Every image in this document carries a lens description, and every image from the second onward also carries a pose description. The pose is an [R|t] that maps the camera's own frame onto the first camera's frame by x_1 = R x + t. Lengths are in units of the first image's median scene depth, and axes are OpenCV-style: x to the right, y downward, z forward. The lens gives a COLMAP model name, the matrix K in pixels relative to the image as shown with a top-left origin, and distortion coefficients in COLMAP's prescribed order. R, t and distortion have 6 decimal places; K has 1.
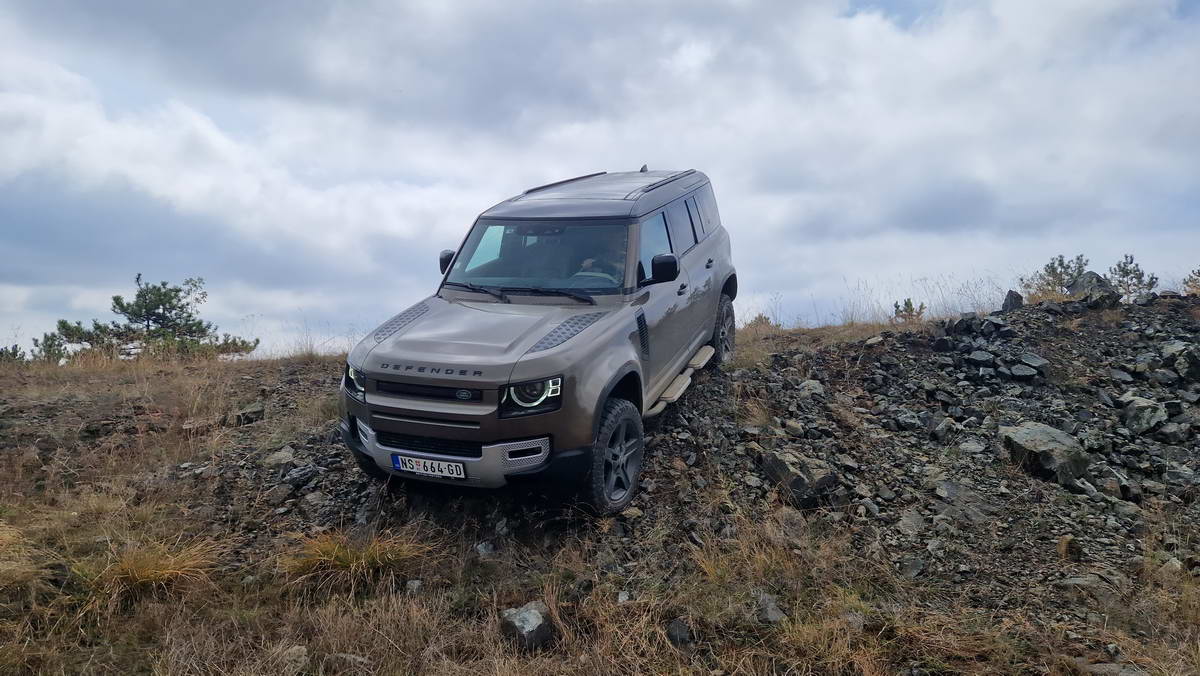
lens RADIAL K [[804.6, 0, 580.9], [0, 804.6, 345.2], [0, 0, 1]] dist [0.052669, -0.043293]
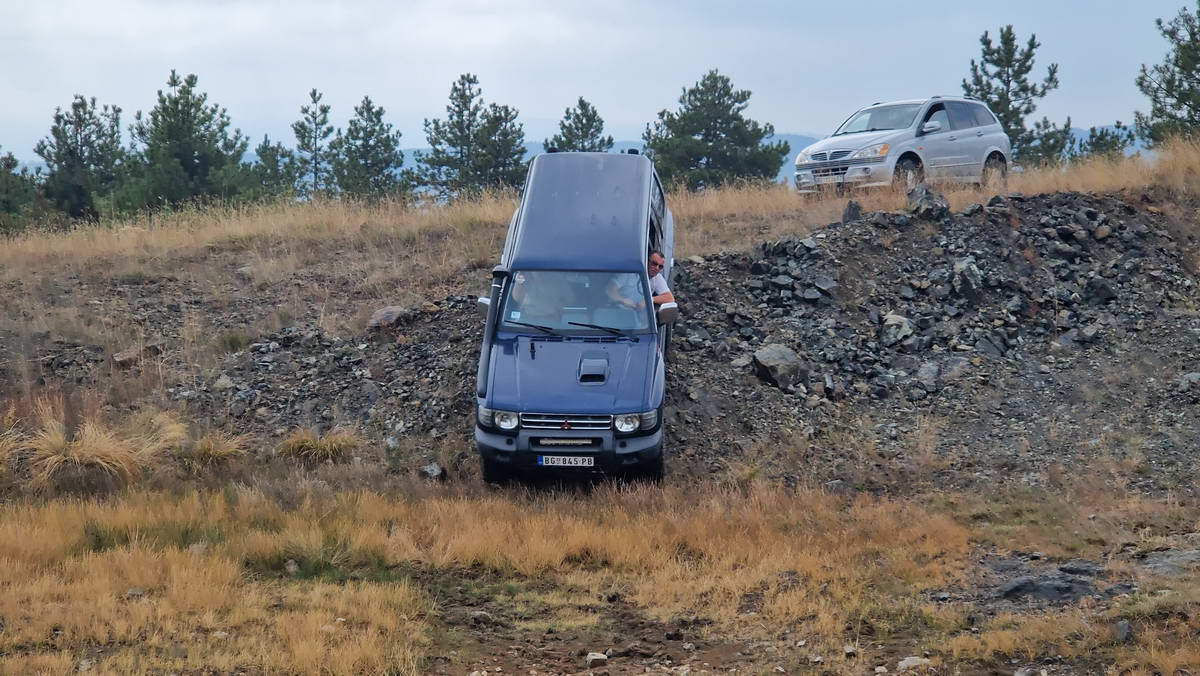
lens RADIAL K [[2344.2, 0, 581.3], [0, 2344.2, 336.3], [0, 0, 1]] dist [-0.422832, 5.626961]
pose [[0.993121, -0.021600, 0.115086, -0.192241], [0.005111, 0.989899, 0.141683, -0.397375], [-0.116984, -0.140120, 0.983199, -2.359152]]
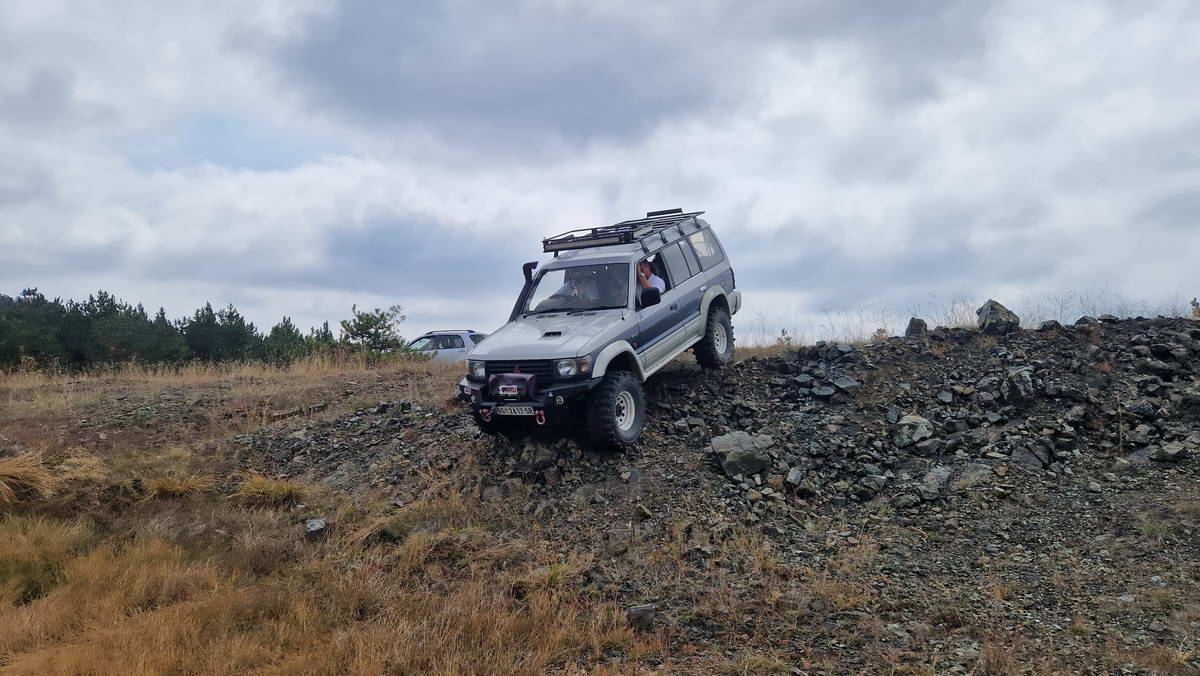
lens RADIAL K [[804.6, 0, 580.9], [0, 804.6, 345.2], [0, 0, 1]] dist [0.052669, -0.043293]
pose [[0.922759, 0.000909, -0.385377, 0.671725], [0.000507, 0.999993, 0.003571, -0.042481], [0.385378, -0.003491, 0.922752, -0.264253]]
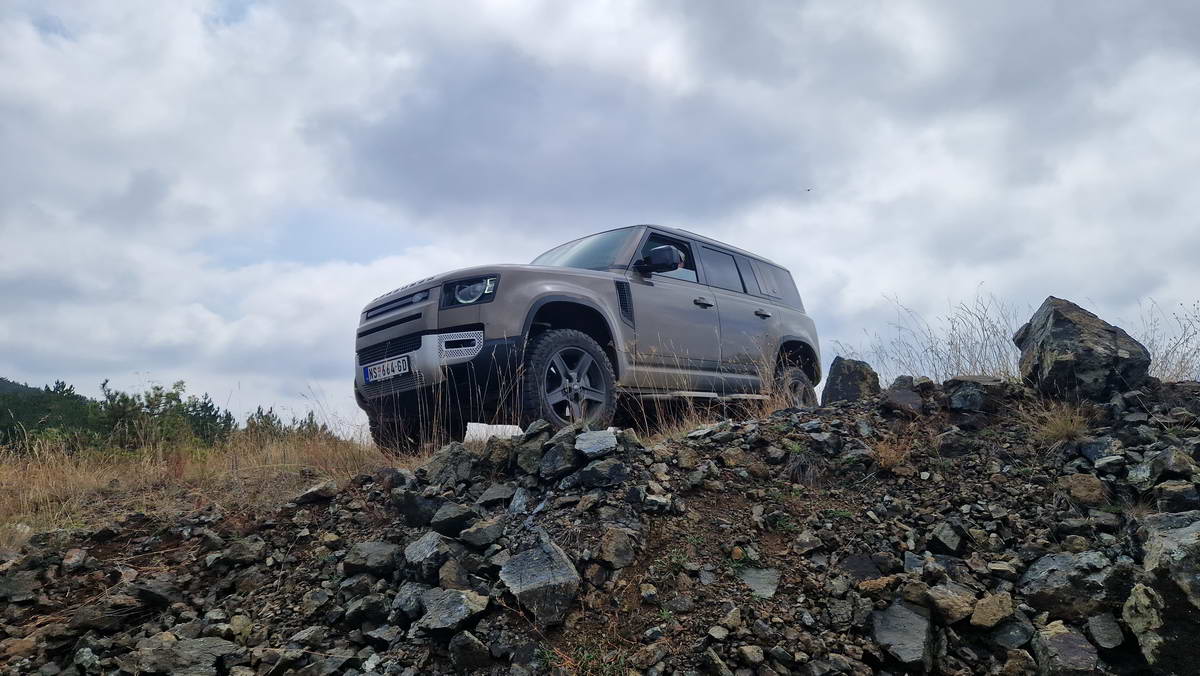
lens RADIAL K [[804.6, 0, 580.9], [0, 804.6, 345.2], [0, 0, 1]] dist [0.052669, -0.043293]
pose [[0.899375, -0.053765, -0.433859, 0.737832], [0.007788, 0.994222, -0.107064, -0.038879], [0.437108, 0.092911, 0.894597, 0.721267]]
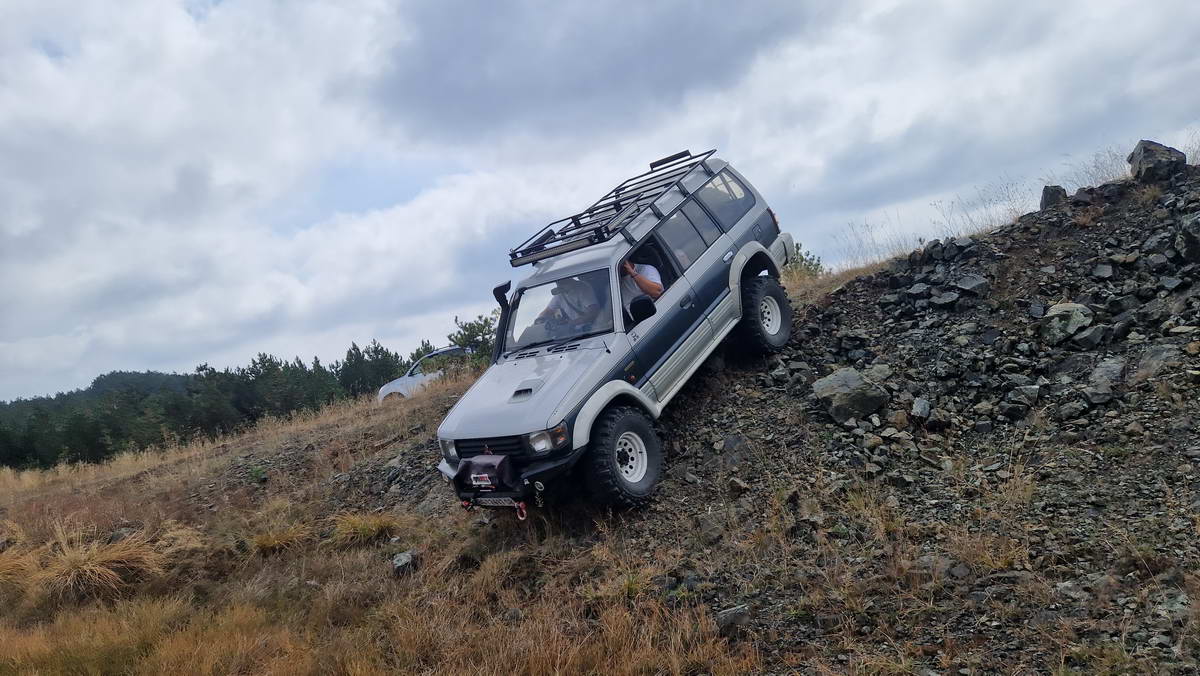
lens RADIAL K [[804.6, 0, 580.9], [0, 804.6, 345.2], [0, 0, 1]] dist [0.052669, -0.043293]
pose [[0.821385, -0.175869, -0.542583, 0.707898], [0.220011, 0.975351, 0.016918, -0.029277], [0.526233, -0.133270, 0.839832, -0.107651]]
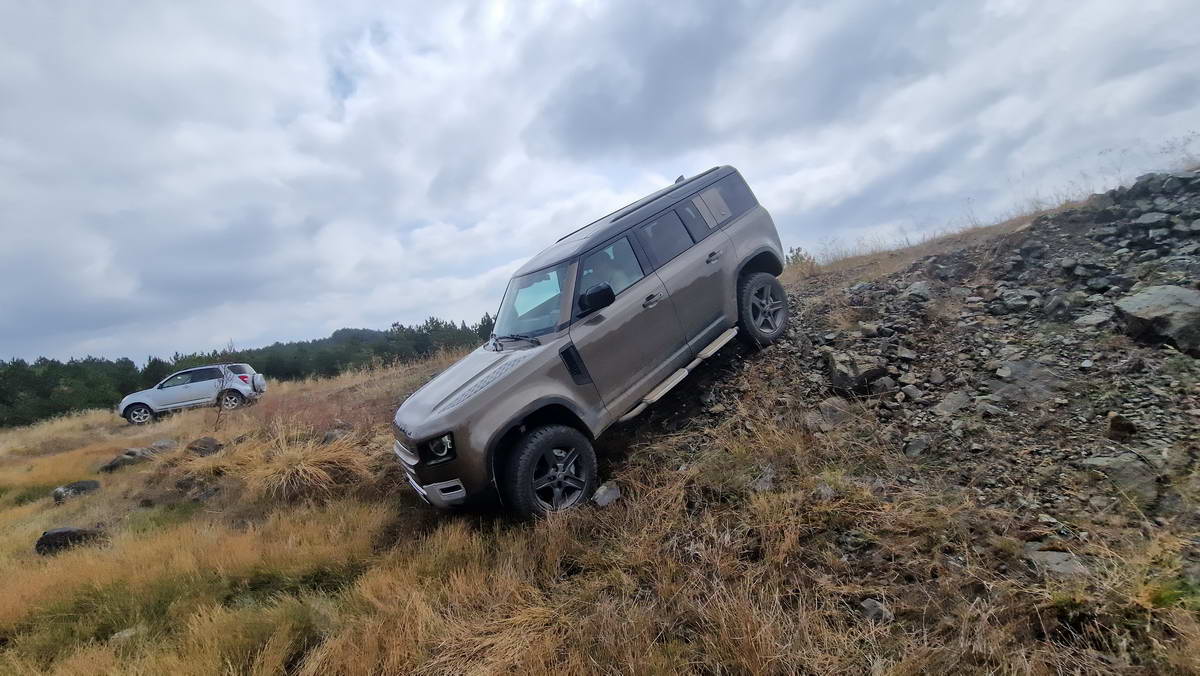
lens RADIAL K [[485.1, 0, 590.2], [0, 485.1, 338.6], [0, 0, 1]] dist [0.001719, -0.006888]
pose [[0.796767, -0.129317, -0.590288, 0.283293], [0.188376, 0.981311, 0.039289, 0.005733], [0.574175, -0.142500, 0.806236, 0.124613]]
